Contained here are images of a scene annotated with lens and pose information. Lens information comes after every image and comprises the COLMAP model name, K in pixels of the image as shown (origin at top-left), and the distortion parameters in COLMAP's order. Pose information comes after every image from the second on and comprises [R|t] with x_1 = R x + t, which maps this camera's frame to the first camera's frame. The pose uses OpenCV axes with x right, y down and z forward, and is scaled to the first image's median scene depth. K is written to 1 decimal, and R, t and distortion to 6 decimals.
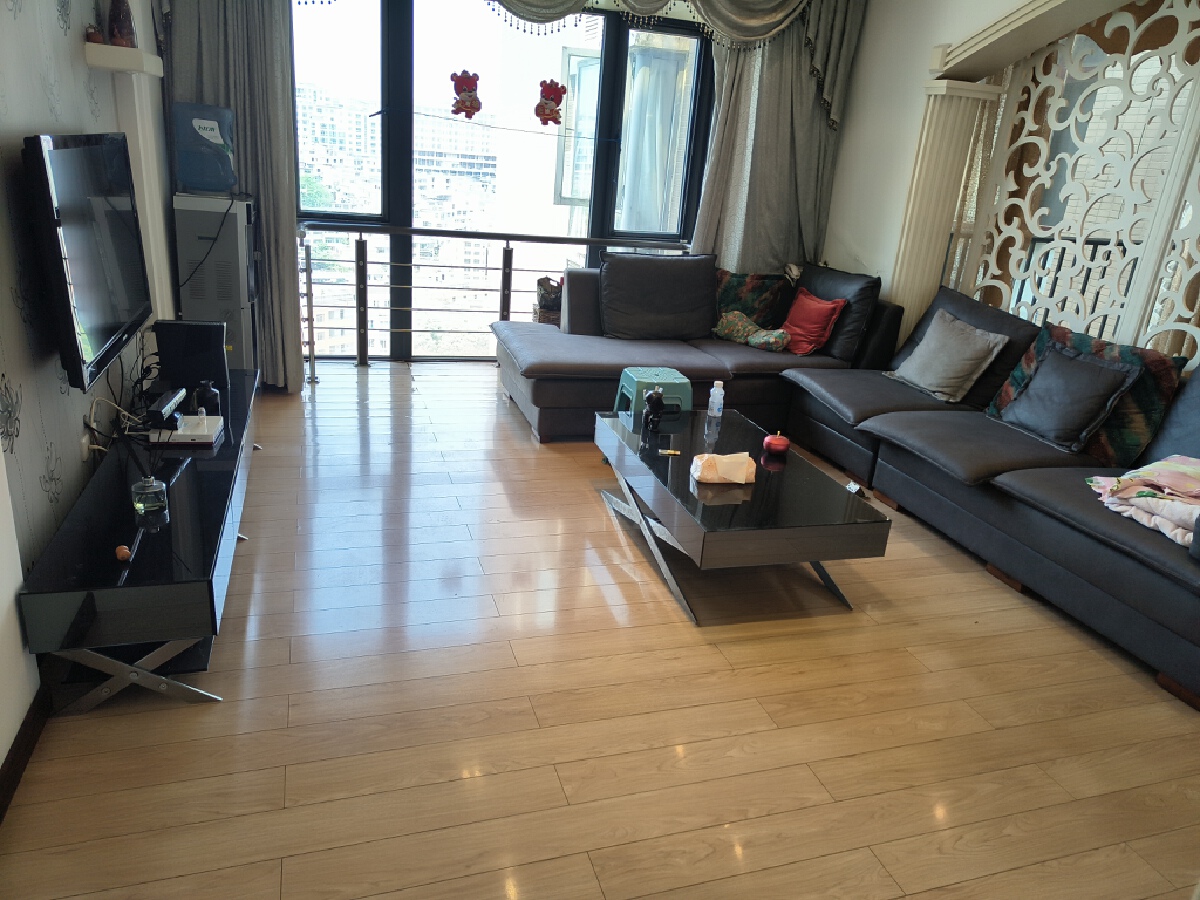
lens RADIAL K [[833.5, 0, 600.3], [0, 833.5, 452.9], [0, 0, 1]] dist [-0.003825, 0.000226]
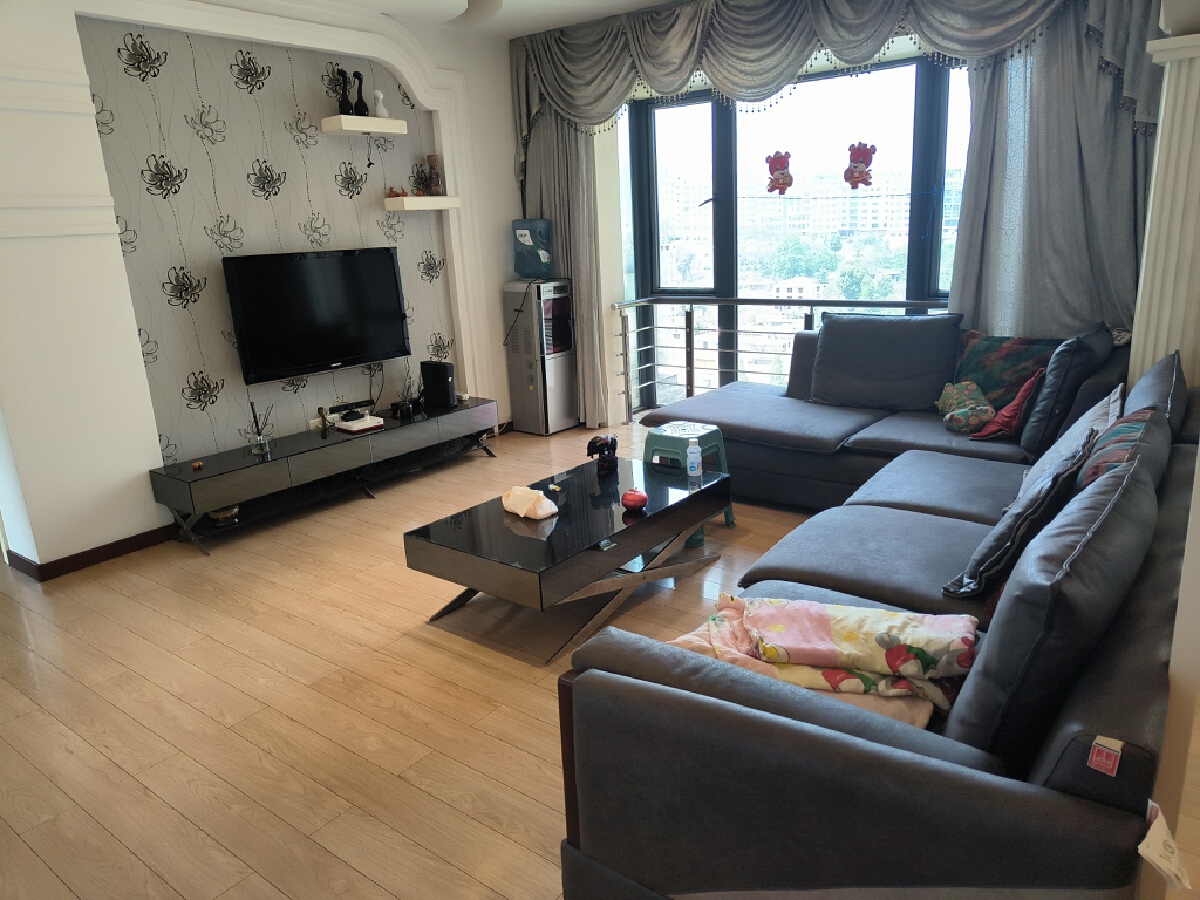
lens RADIAL K [[833.5, 0, 600.9], [0, 833.5, 448.8], [0, 0, 1]] dist [-0.003825, 0.000226]
pose [[0.556798, 0.103607, -0.824161, 0.621902], [-0.190717, 0.981630, -0.005444, -0.035205], [0.808457, 0.160212, 0.566329, 0.268356]]
